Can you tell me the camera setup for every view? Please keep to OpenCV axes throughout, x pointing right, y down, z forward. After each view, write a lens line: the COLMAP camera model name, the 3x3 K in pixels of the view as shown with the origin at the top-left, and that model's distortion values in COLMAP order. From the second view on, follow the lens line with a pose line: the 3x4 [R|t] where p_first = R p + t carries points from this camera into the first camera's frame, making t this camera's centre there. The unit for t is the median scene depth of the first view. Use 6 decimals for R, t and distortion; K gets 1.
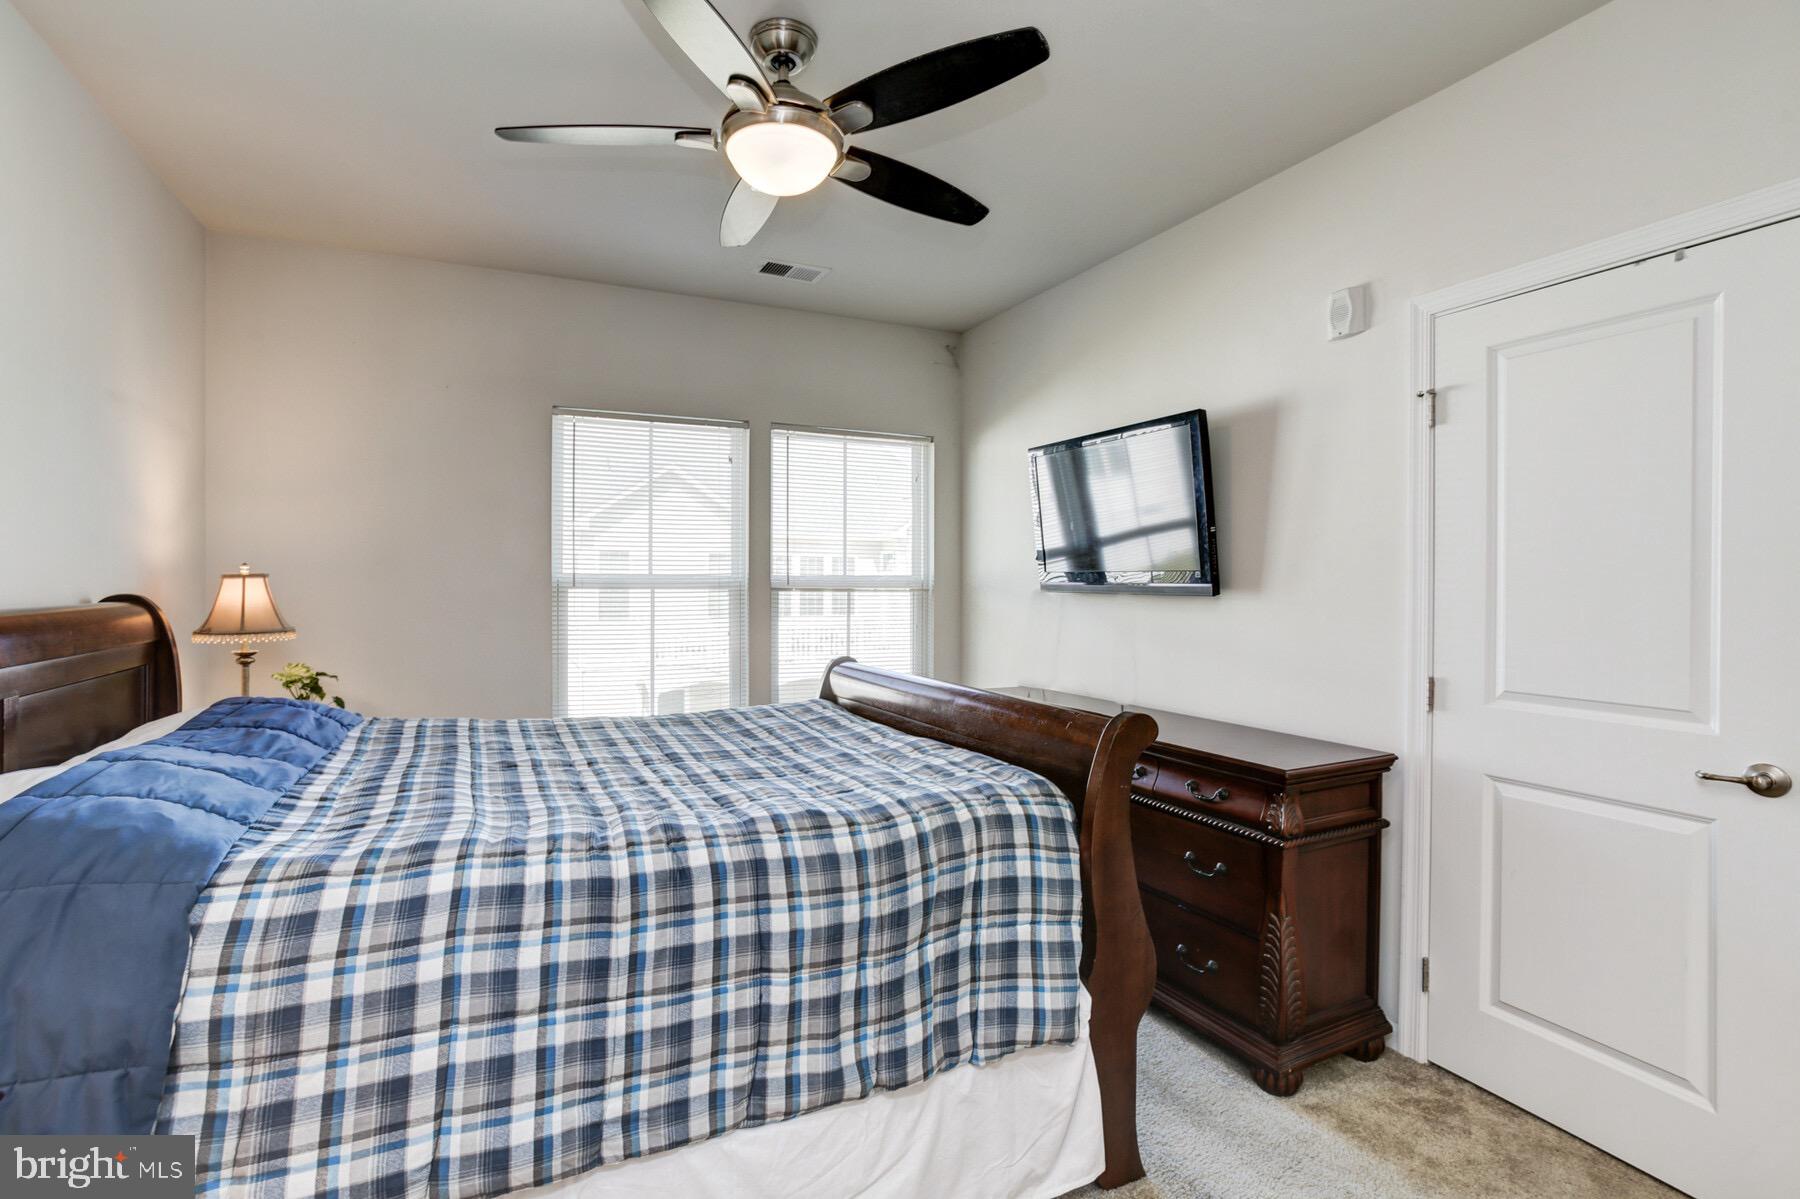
lens RADIAL K [[813.8, 0, 887.1], [0, 813.8, 585.0], [0, 0, 1]] dist [-0.063876, 0.033598]
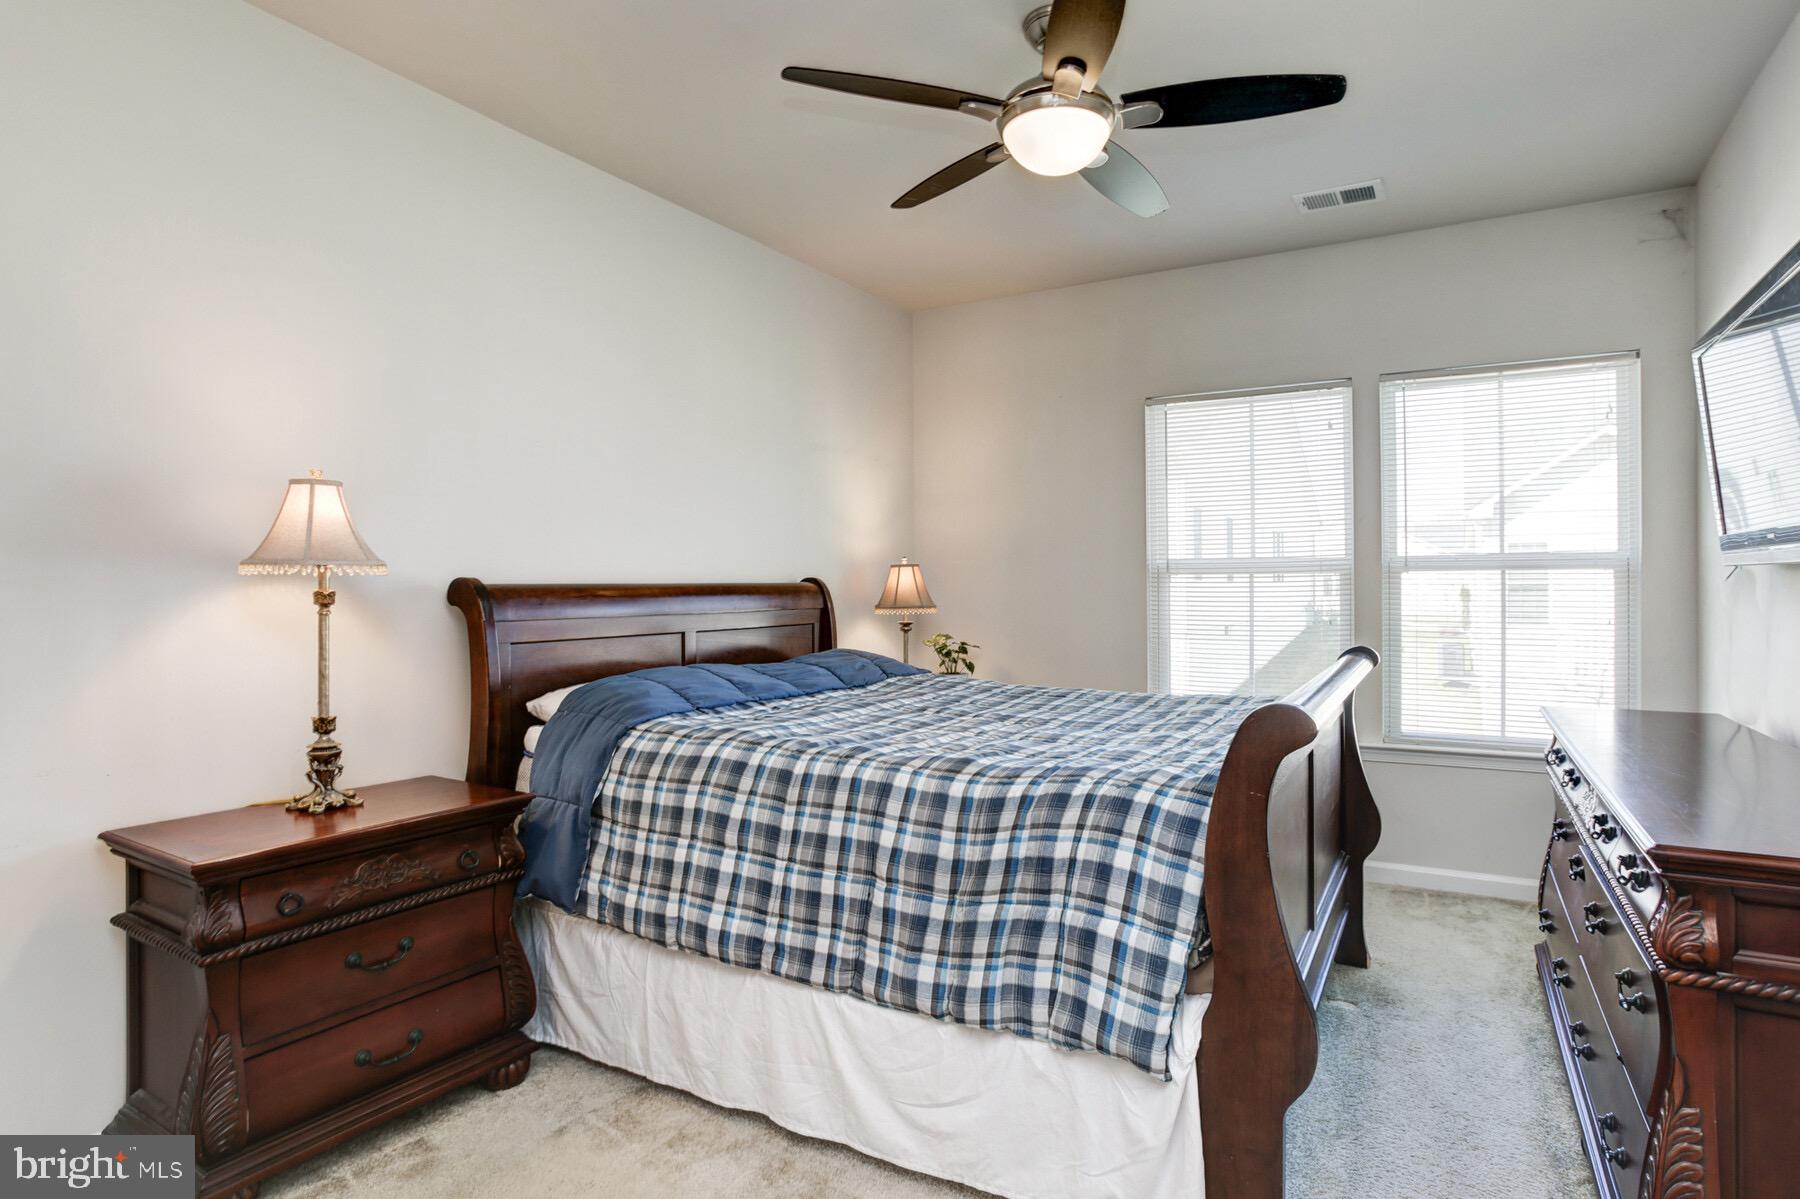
lens RADIAL K [[861.0, 0, 920.0], [0, 861.0, 588.9], [0, 0, 1]] dist [-0.067085, 0.037773]
pose [[0.616299, 0.000992, -0.787512, 0.553783], [0.006194, 0.999962, 0.006107, 0.031080], [0.787488, -0.008642, 0.616269, 0.172522]]
